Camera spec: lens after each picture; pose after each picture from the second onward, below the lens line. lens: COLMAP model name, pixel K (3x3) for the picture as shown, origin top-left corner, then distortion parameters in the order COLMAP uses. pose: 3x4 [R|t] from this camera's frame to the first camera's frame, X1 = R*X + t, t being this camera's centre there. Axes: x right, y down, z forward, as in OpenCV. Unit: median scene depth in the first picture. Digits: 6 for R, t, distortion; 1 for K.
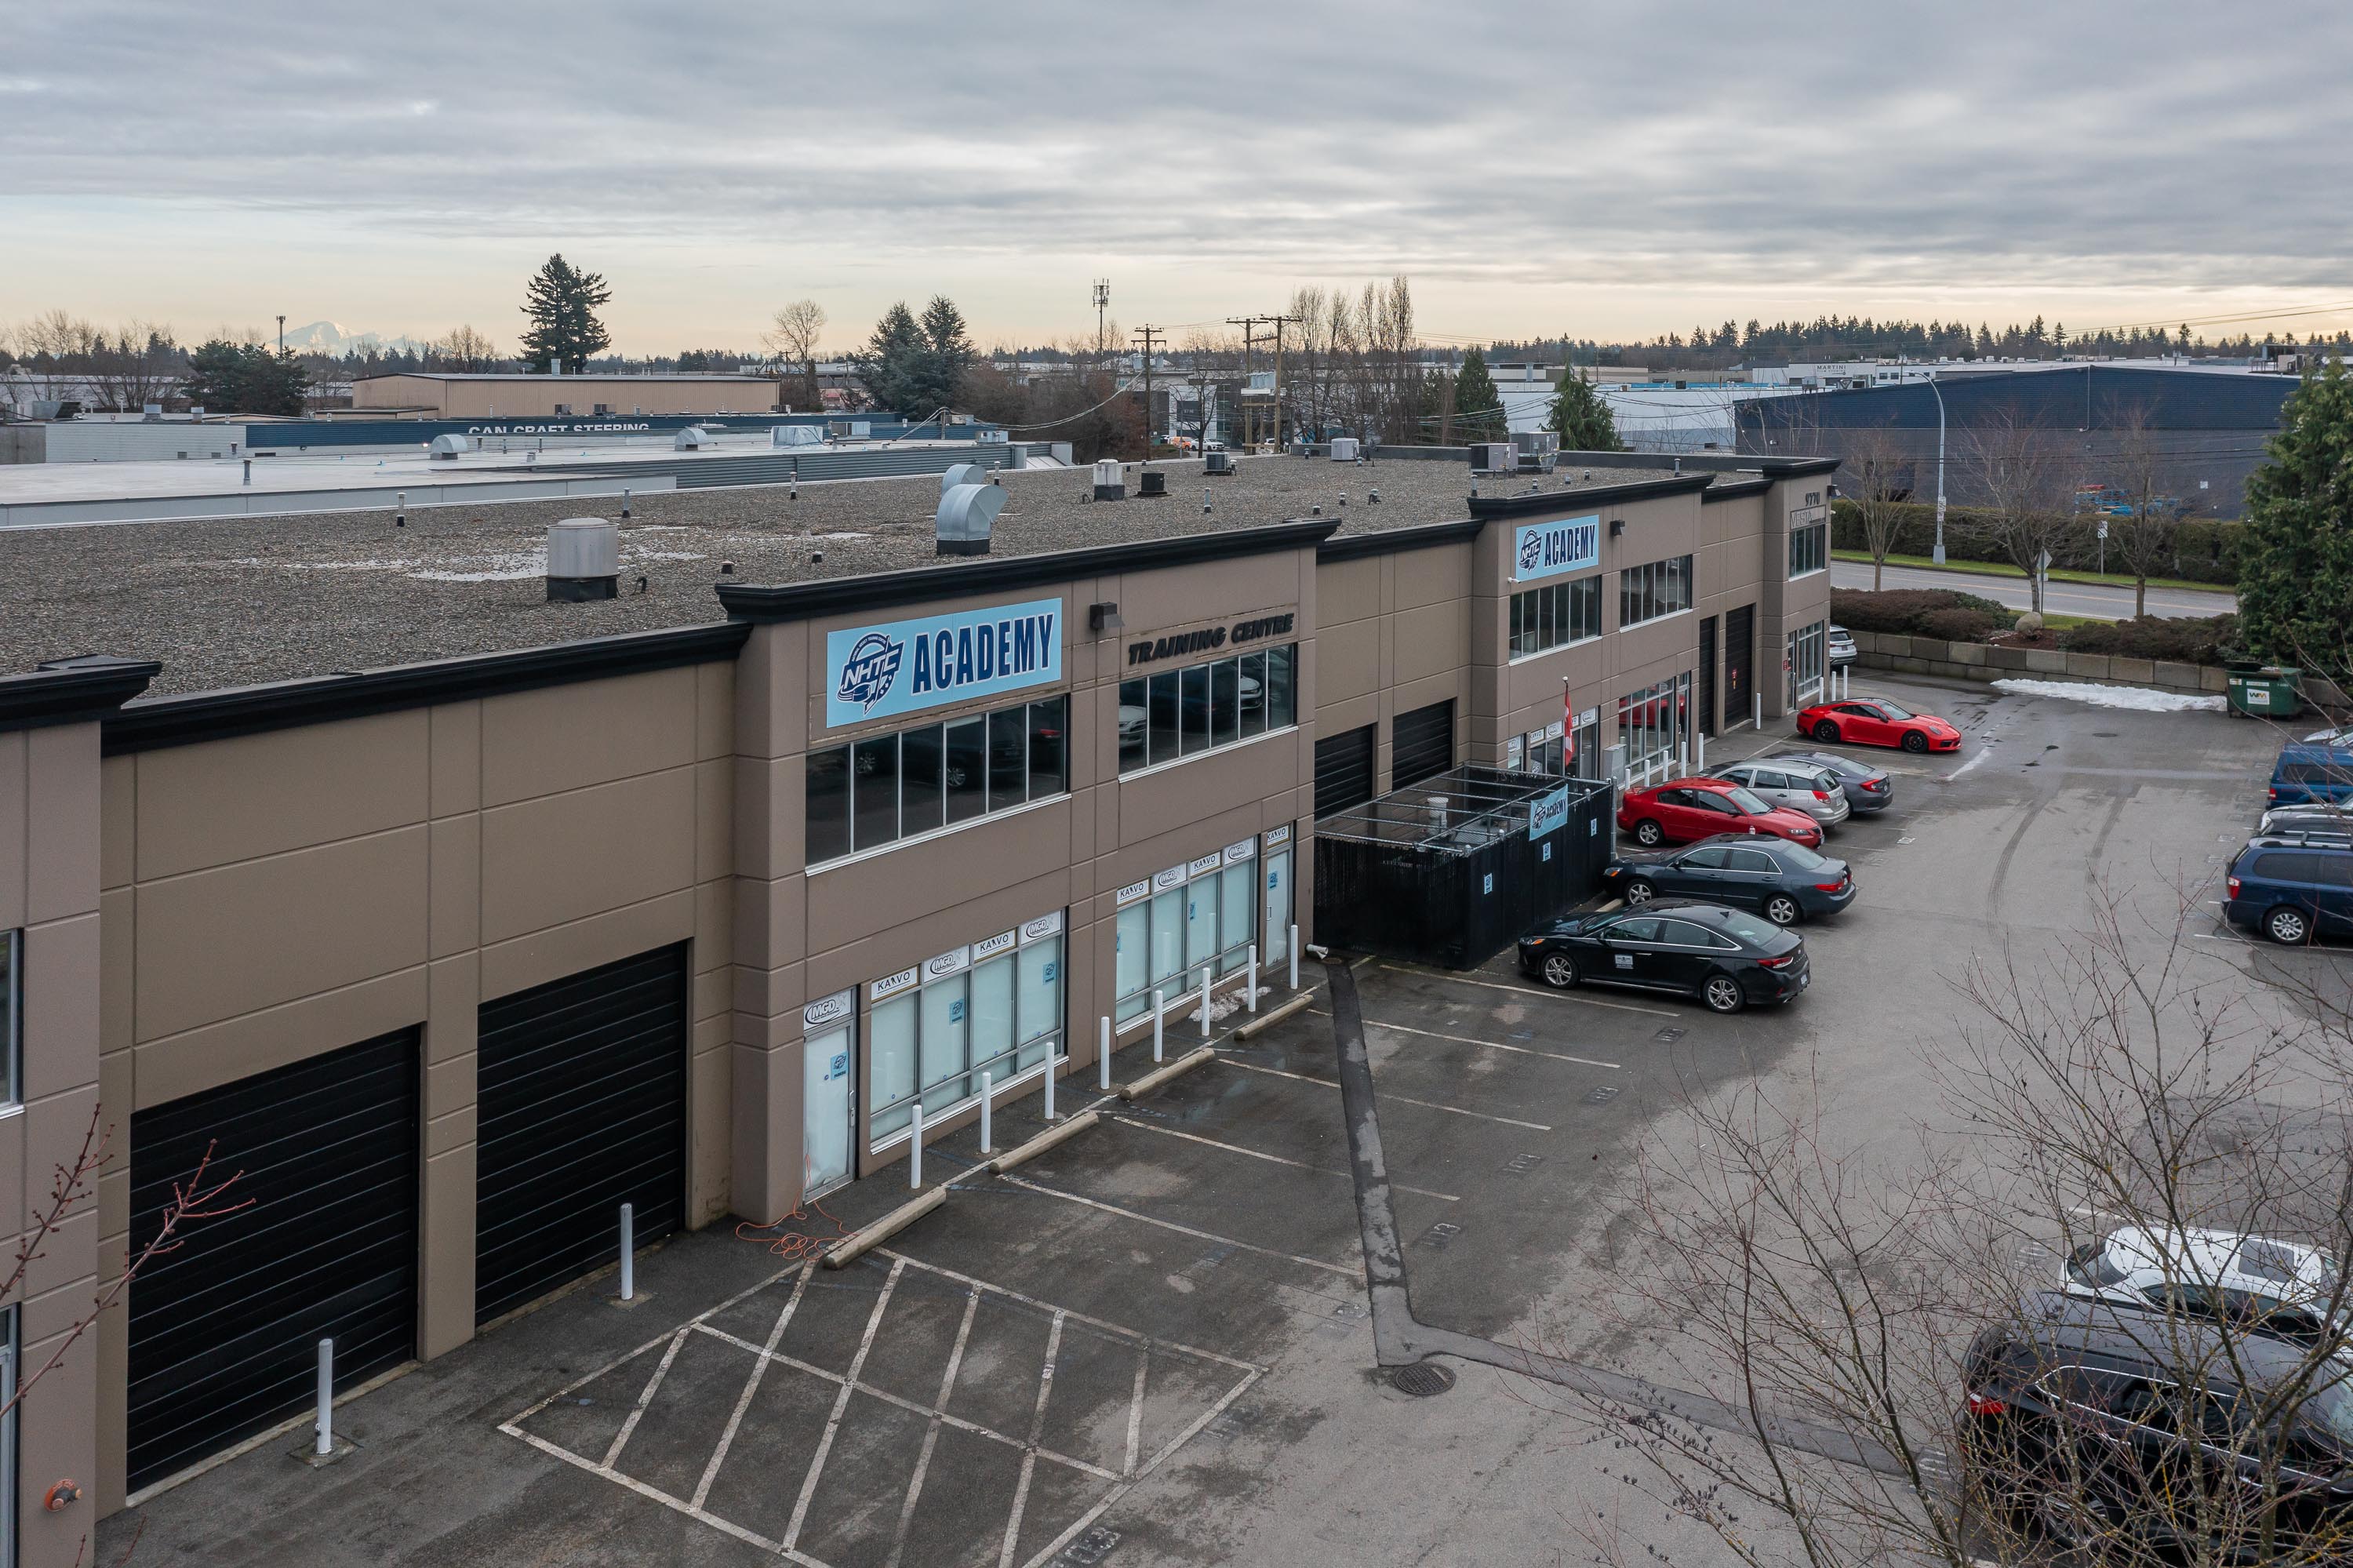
lens RADIAL K [[1906.6, 0, 1237.8], [0, 1906.6, 474.0], [0, 0, 1]] dist [-0.003163, 0.008905]
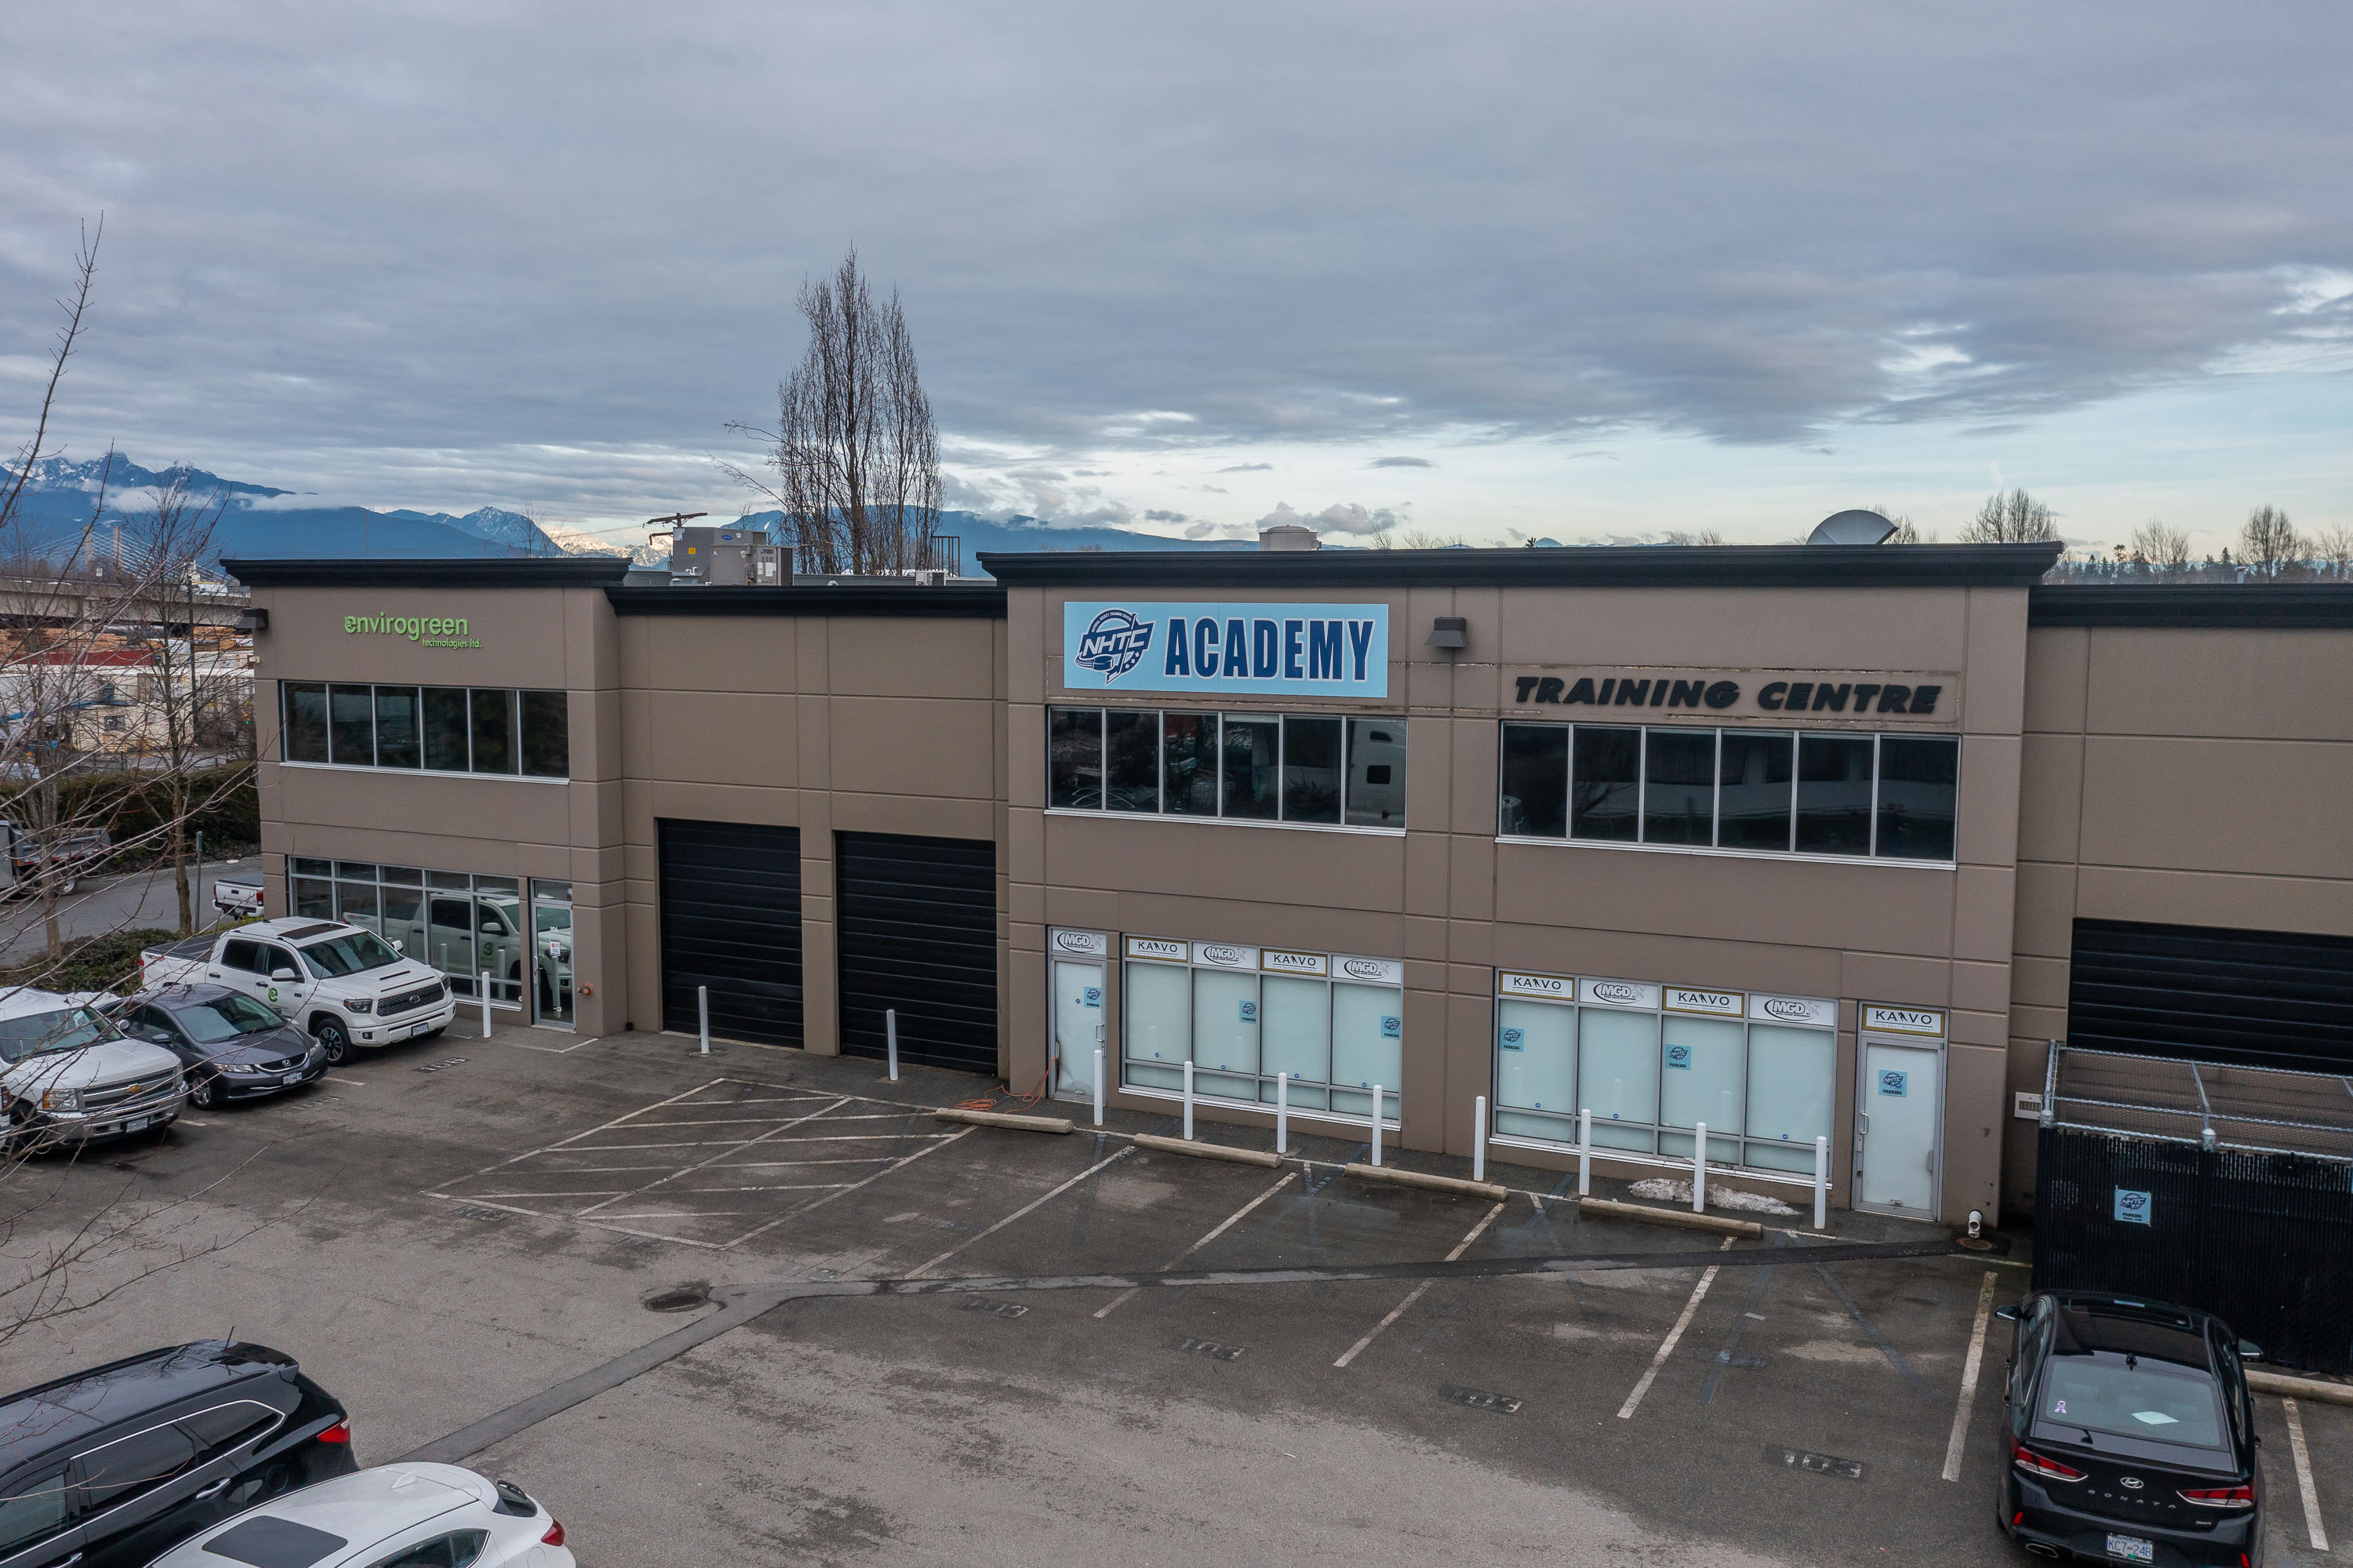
lens RADIAL K [[1884.0, 0, 1176.5], [0, 1884.0, 784.0], [0, 0, 1]] dist [-0.006154, 0.054639]
pose [[0.095713, 0.103162, -0.990049, 0.879905], [-0.045733, 0.994021, 0.099154, 0.075302], [0.994358, 0.035787, 0.099858, 0.940418]]
